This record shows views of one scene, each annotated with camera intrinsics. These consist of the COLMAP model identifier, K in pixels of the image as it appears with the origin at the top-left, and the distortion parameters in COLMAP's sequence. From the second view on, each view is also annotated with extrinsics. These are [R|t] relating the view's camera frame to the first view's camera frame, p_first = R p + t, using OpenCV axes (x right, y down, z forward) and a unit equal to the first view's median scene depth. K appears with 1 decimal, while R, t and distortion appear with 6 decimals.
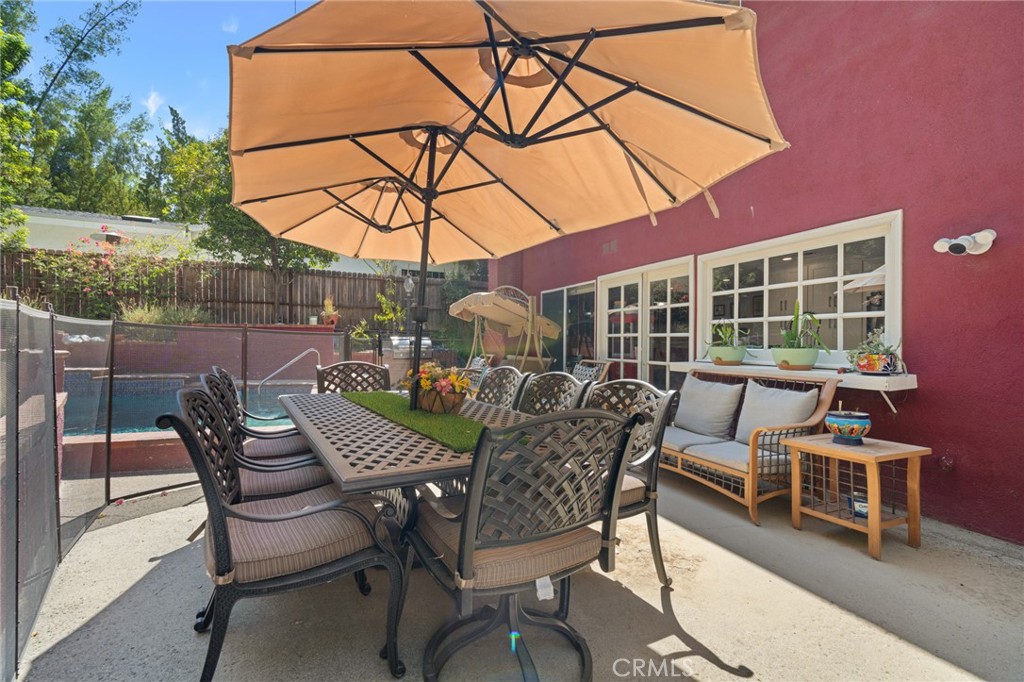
lens RADIAL K [[455.2, 0, 508.7], [0, 455.2, 345.0], [0, 0, 1]] dist [-0.007868, 0.000609]
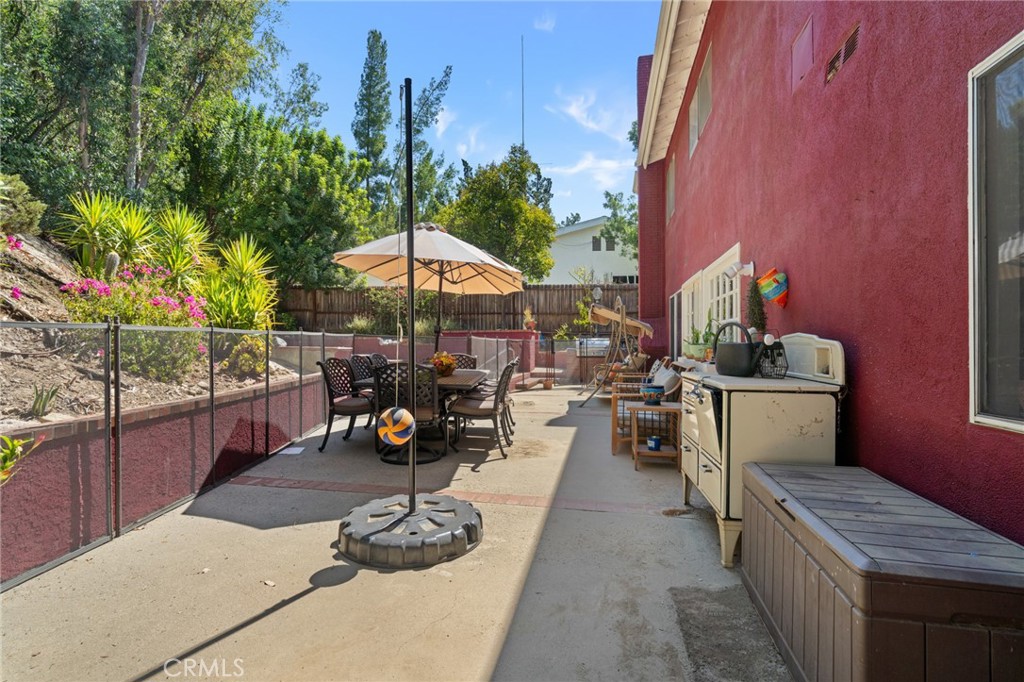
lens RADIAL K [[480.0, 0, 512.0], [0, 480.0, 341.0], [0, 0, 1]] dist [-0.011912, 0.000146]
pose [[0.838621, -0.009670, -0.544630, 0.240677], [0.003874, 0.999923, -0.011788, 0.002858], [0.544702, 0.007775, 0.838594, -0.127599]]
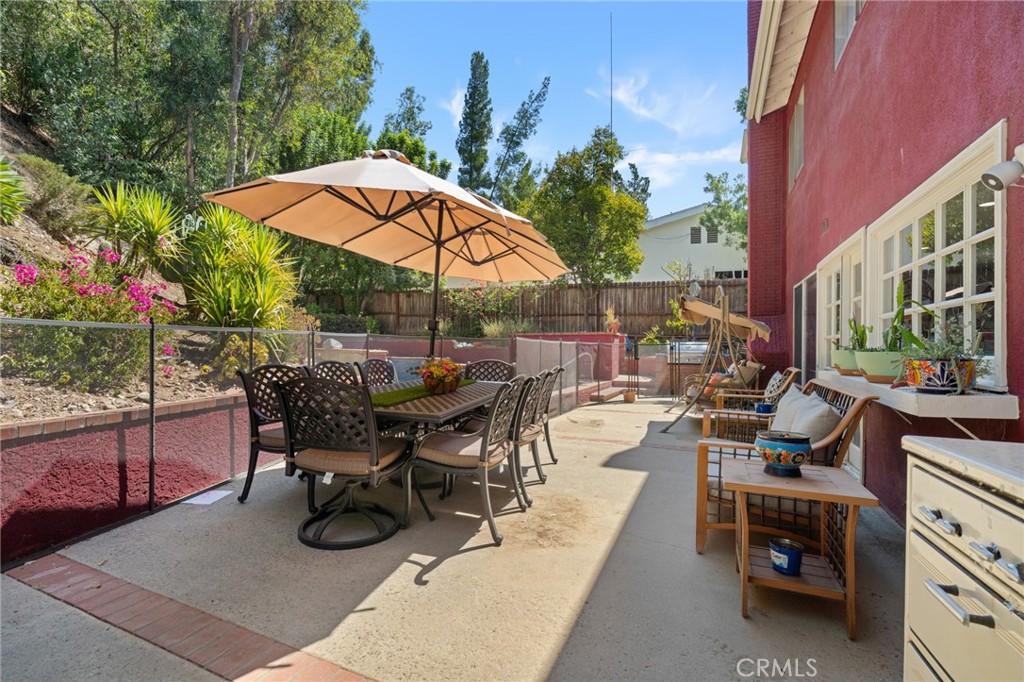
lens RADIAL K [[455.2, 0, 508.7], [0, 455.2, 345.0], [0, 0, 1]] dist [-0.007868, 0.000609]
pose [[0.697187, -0.004548, -0.716875, 0.188578], [-0.005349, 0.999919, -0.011547, 0.002229], [0.716870, 0.011885, 0.697106, 0.025185]]
